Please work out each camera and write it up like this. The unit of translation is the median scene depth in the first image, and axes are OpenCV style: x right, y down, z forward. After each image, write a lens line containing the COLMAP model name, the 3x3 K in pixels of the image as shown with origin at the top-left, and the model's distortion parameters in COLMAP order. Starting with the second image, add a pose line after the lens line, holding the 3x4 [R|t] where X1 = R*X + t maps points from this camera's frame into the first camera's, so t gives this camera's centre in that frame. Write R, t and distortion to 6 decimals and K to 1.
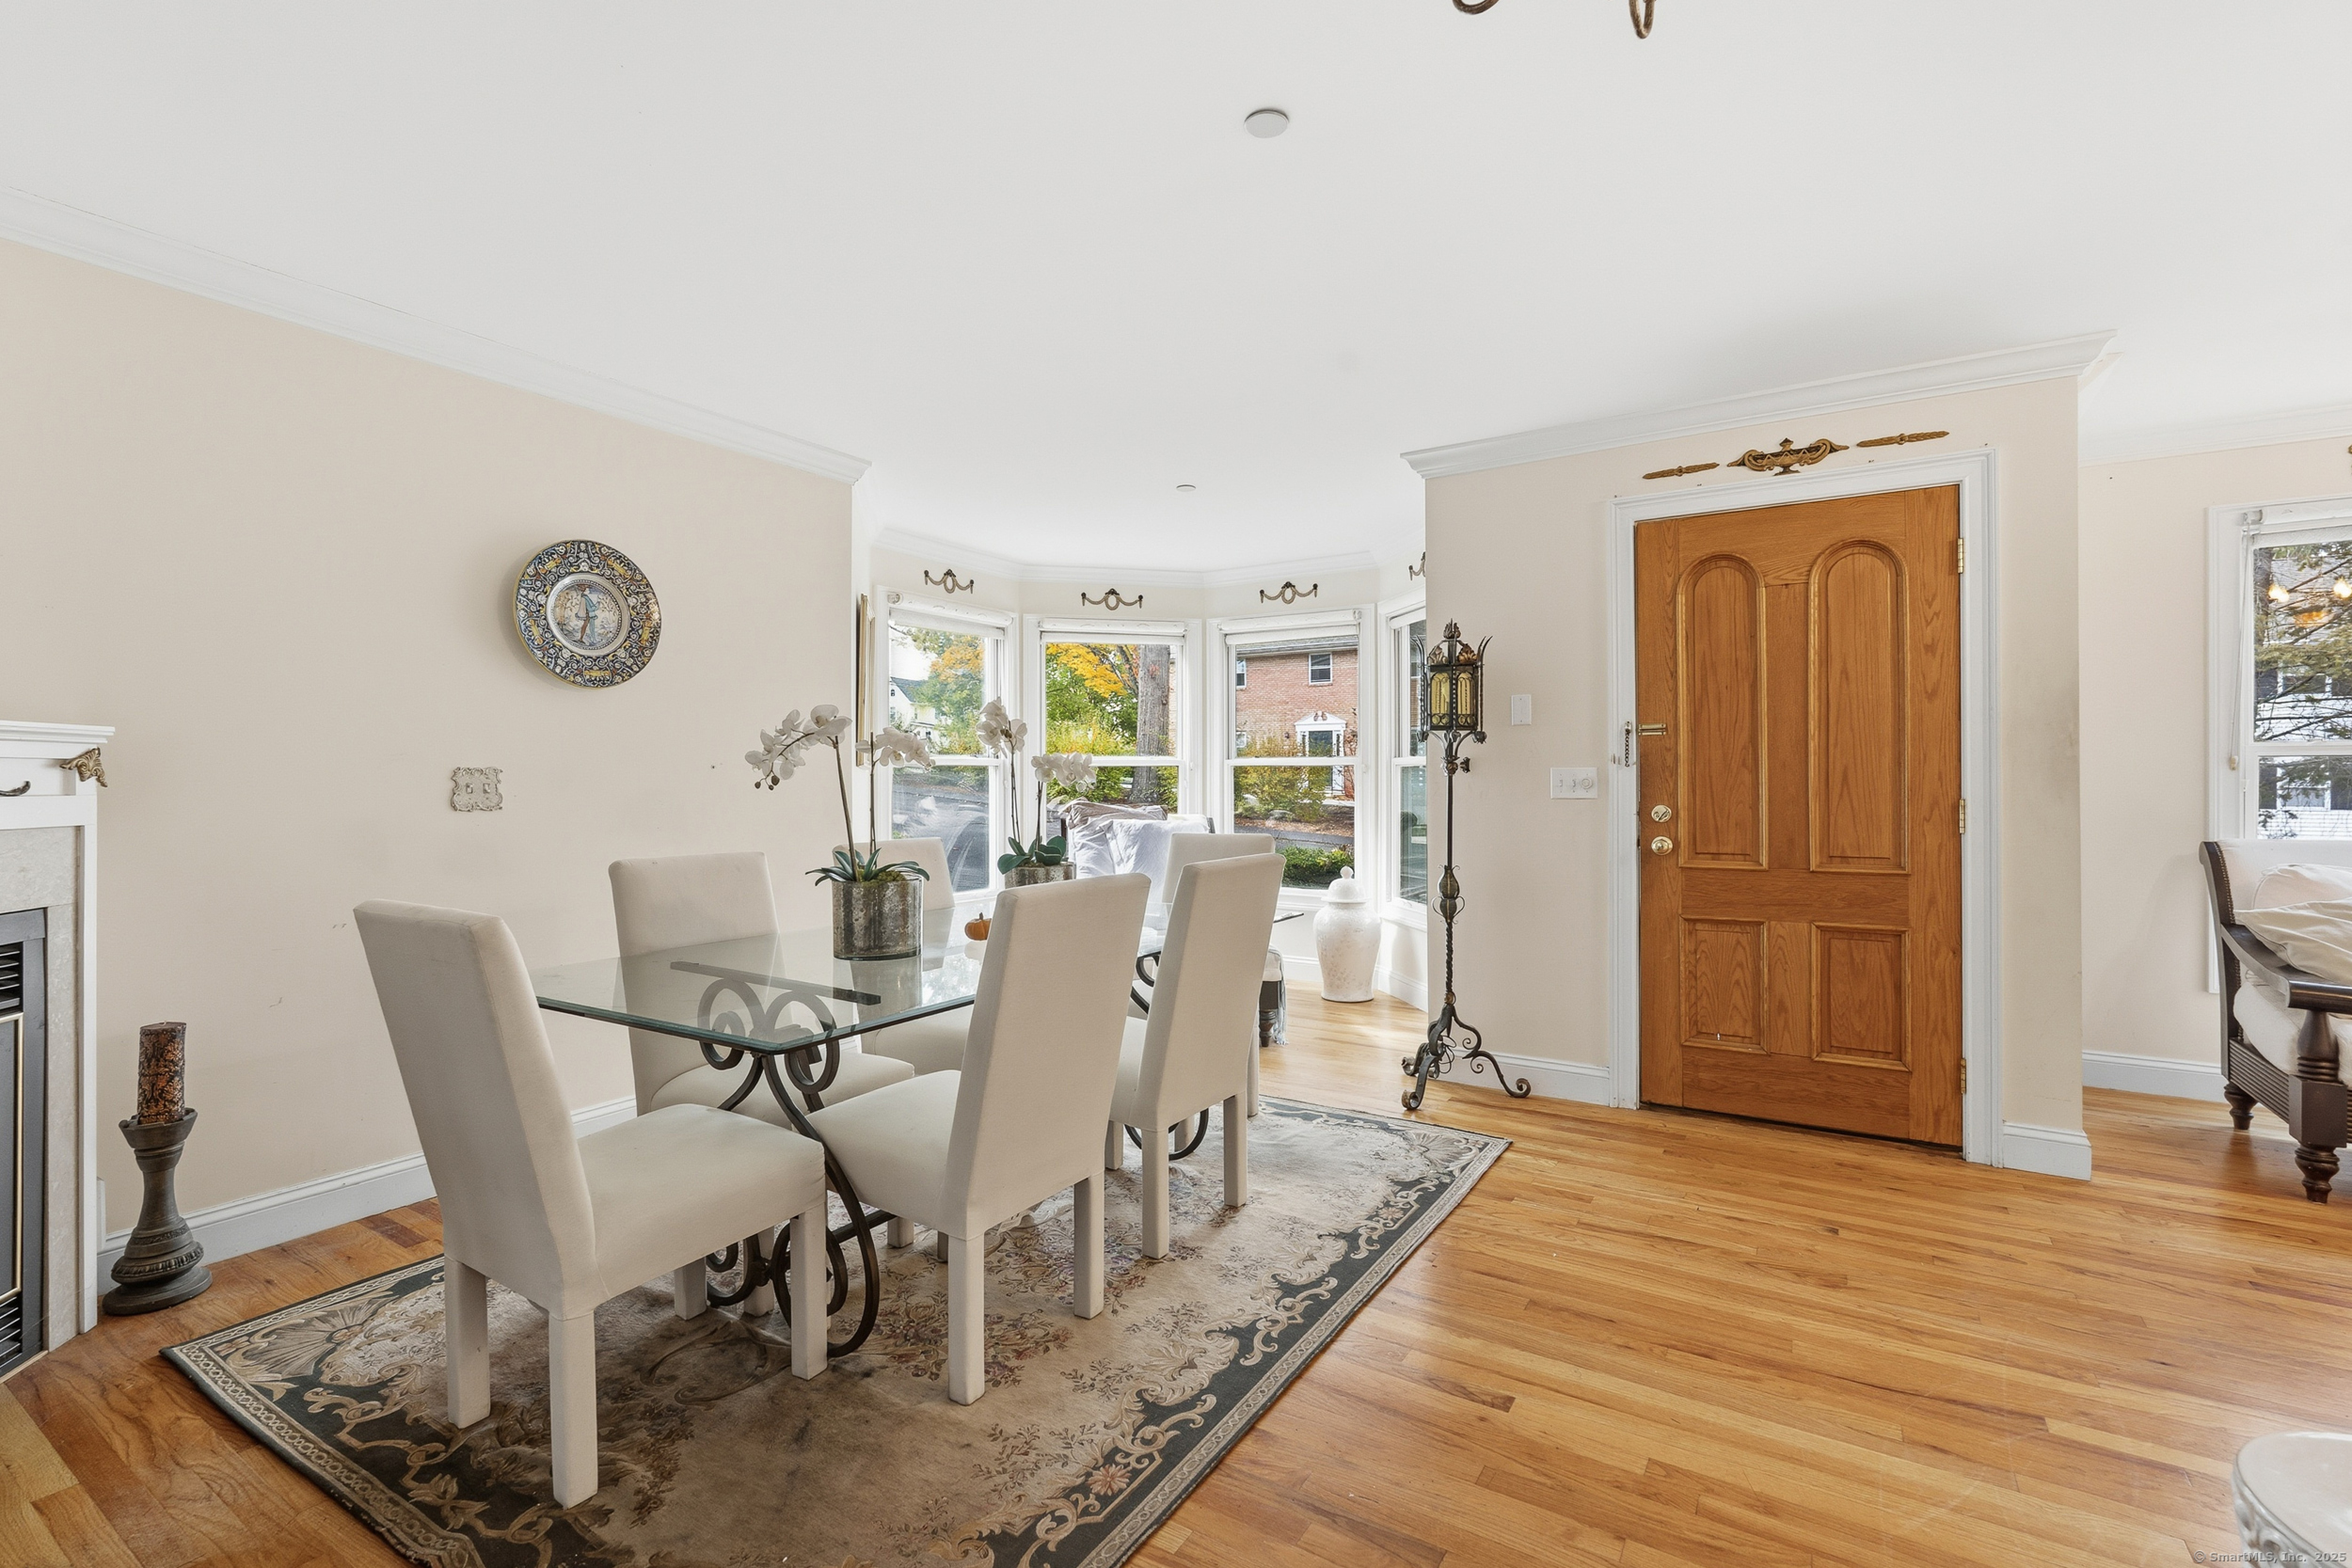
lens RADIAL K [[1046.8, 0, 1169.4], [0, 1046.8, 778.8], [0, 0, 1]] dist [-0.009850, 0.001367]
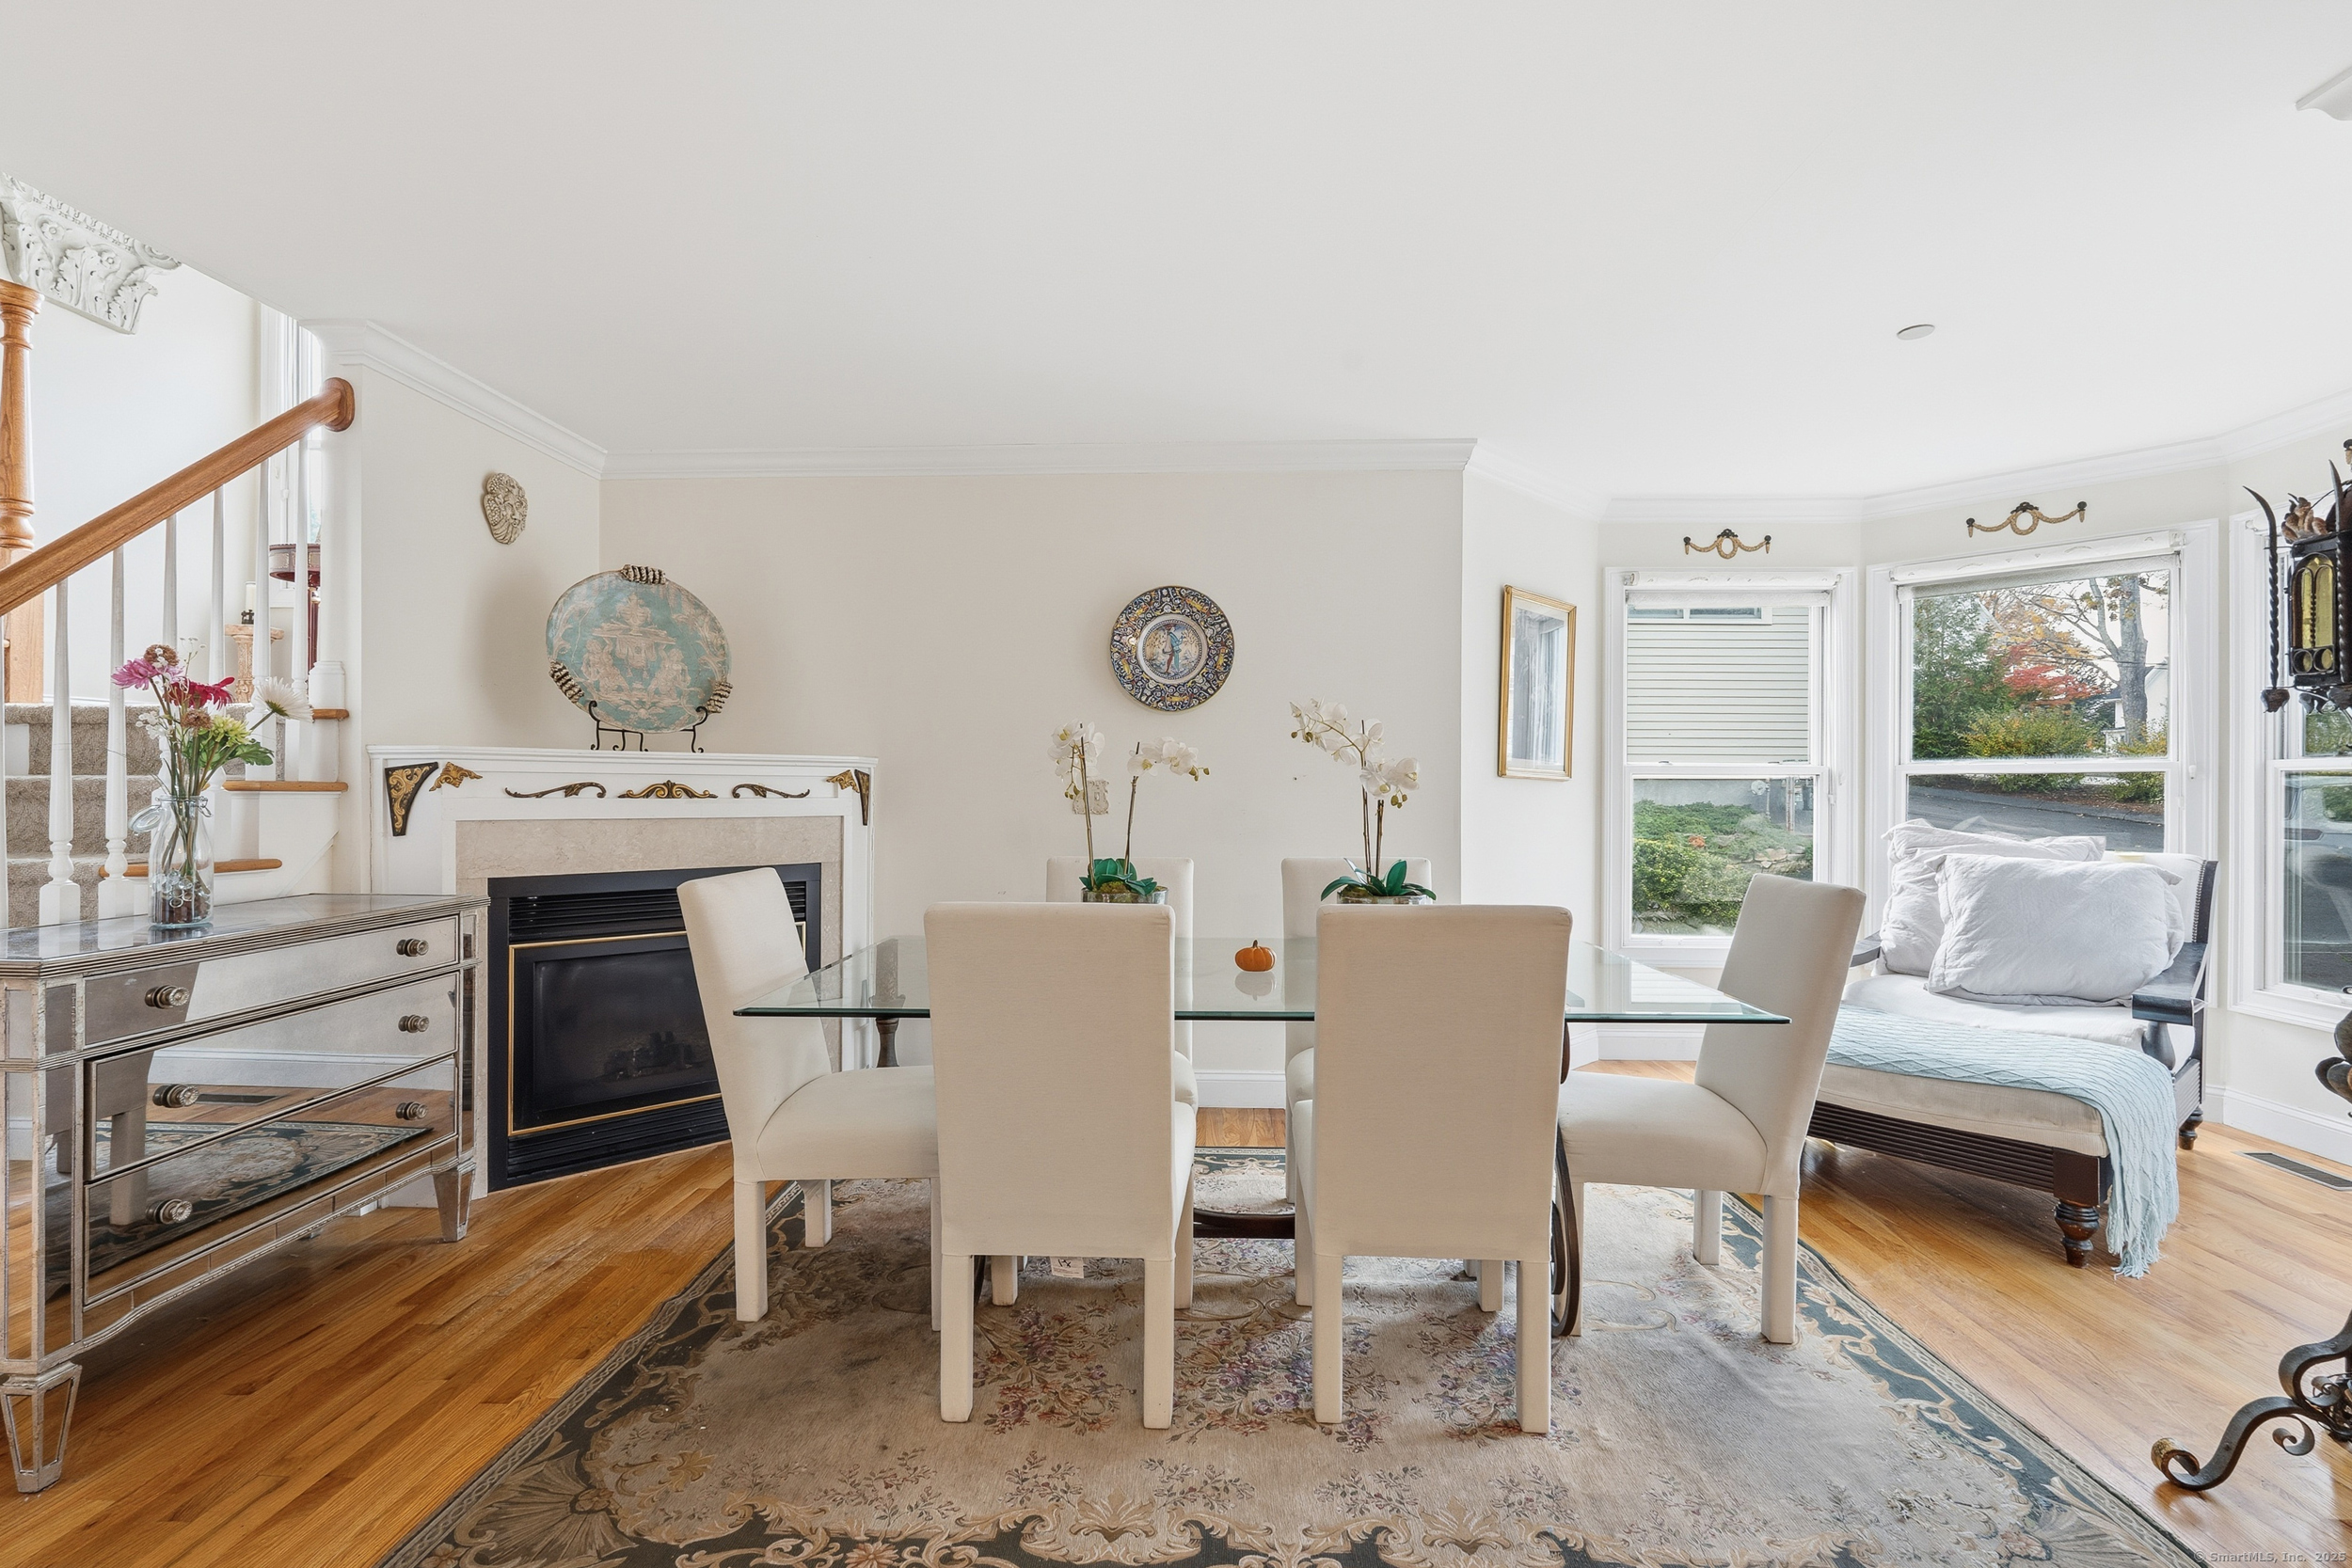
lens RADIAL K [[1046.8, 0, 1174.4], [0, 1046.8, 787.8], [0, 0, 1]] dist [-0.009850, 0.001367]
pose [[0.505754, 0.002058, -0.862675, 0.424739], [-0.003433, 0.999994, 0.000373, -0.001989], [0.862671, 0.002772, 0.505758, 0.376712]]
